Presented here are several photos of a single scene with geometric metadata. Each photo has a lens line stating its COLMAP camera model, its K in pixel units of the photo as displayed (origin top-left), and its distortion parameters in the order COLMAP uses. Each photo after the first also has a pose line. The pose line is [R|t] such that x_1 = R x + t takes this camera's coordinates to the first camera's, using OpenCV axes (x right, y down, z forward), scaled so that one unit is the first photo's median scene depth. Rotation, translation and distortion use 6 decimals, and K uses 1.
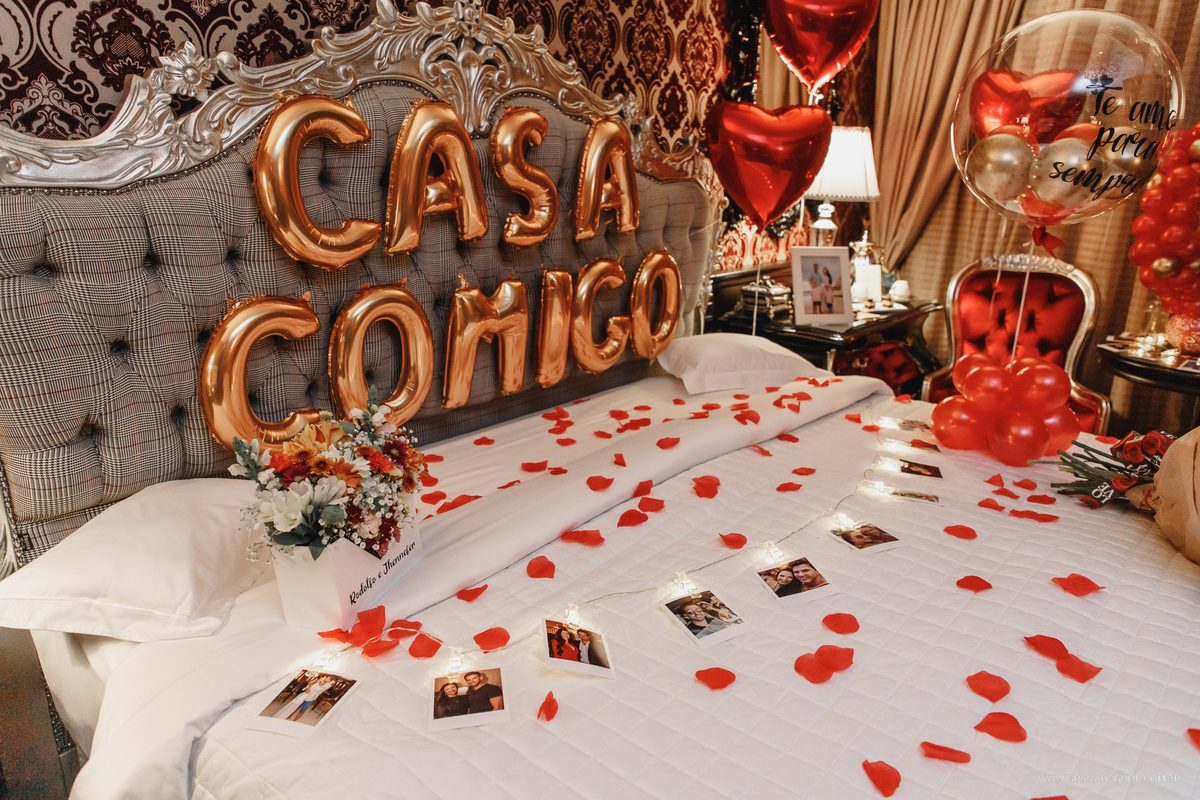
lens RADIAL K [[814.2, 0, 596.5], [0, 814.2, 393.8], [0, 0, 1]] dist [0.002273, -0.000515]
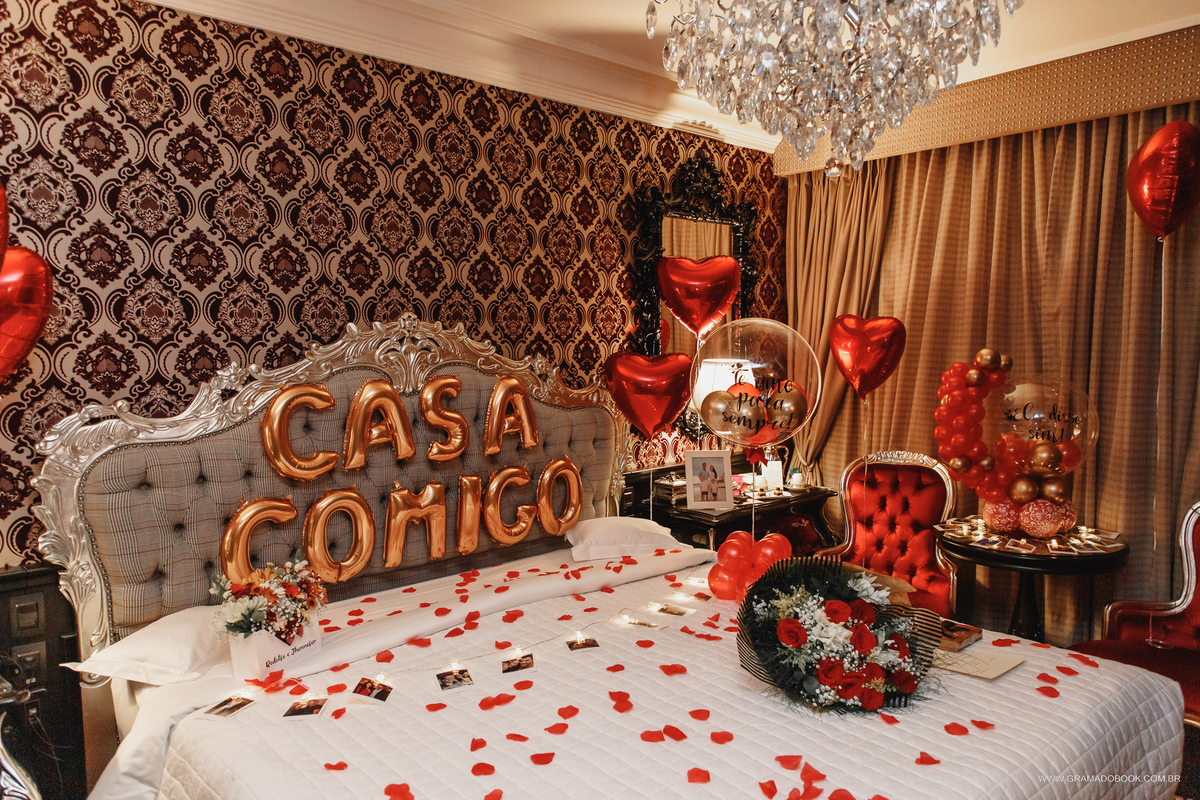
lens RADIAL K [[814.2, 0, 594.8], [0, 814.2, 393.1], [0, 0, 1]] dist [0.002273, -0.000515]
pose [[0.990055, -0.022603, -0.138852, 0.444516], [-0.008009, 0.976352, -0.216040, 0.026181], [0.140452, 0.215003, 0.966461, -0.517256]]
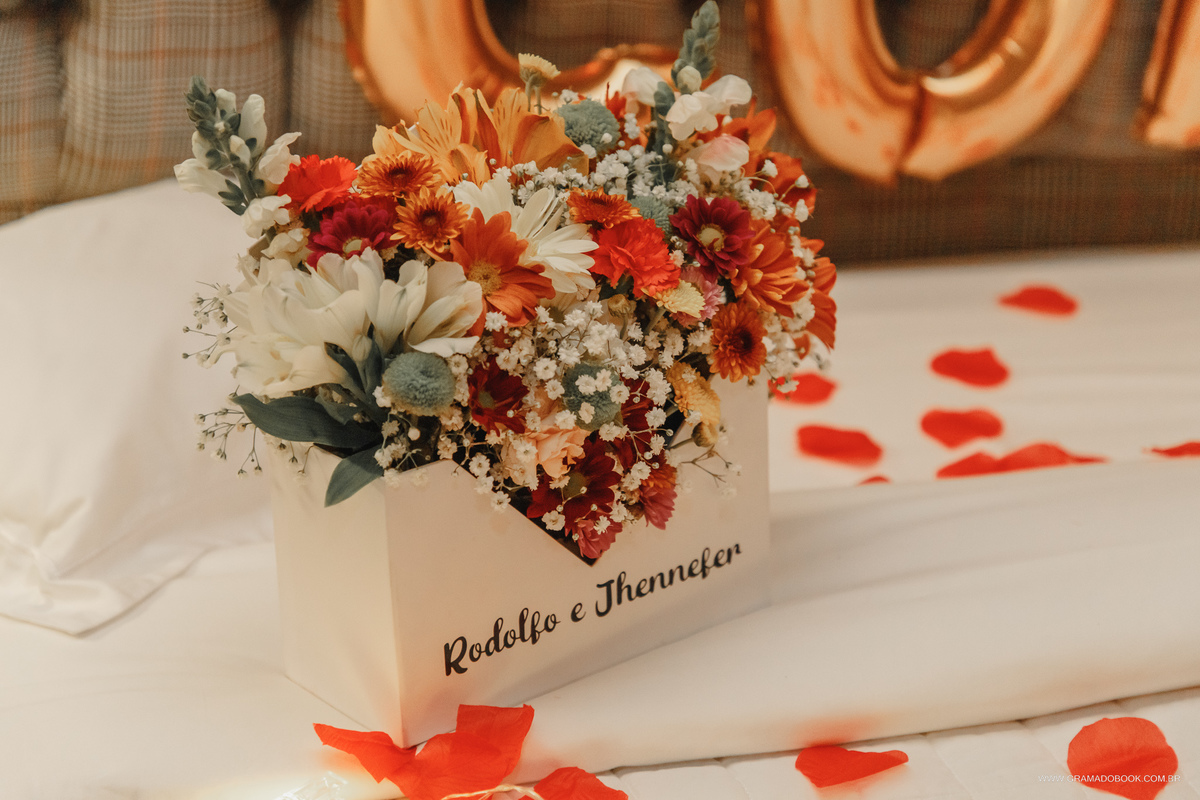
lens RADIAL K [[2652.9, 0, 602.2], [0, 2652.9, 393.9], [0, 0, 1]] dist [0.063478, 0.000000]
pose [[0.839164, 0.248135, -0.483977, 0.137757], [-0.188006, 0.967348, 0.169977, -0.020499], [0.510351, -0.051648, 0.858414, 0.092922]]
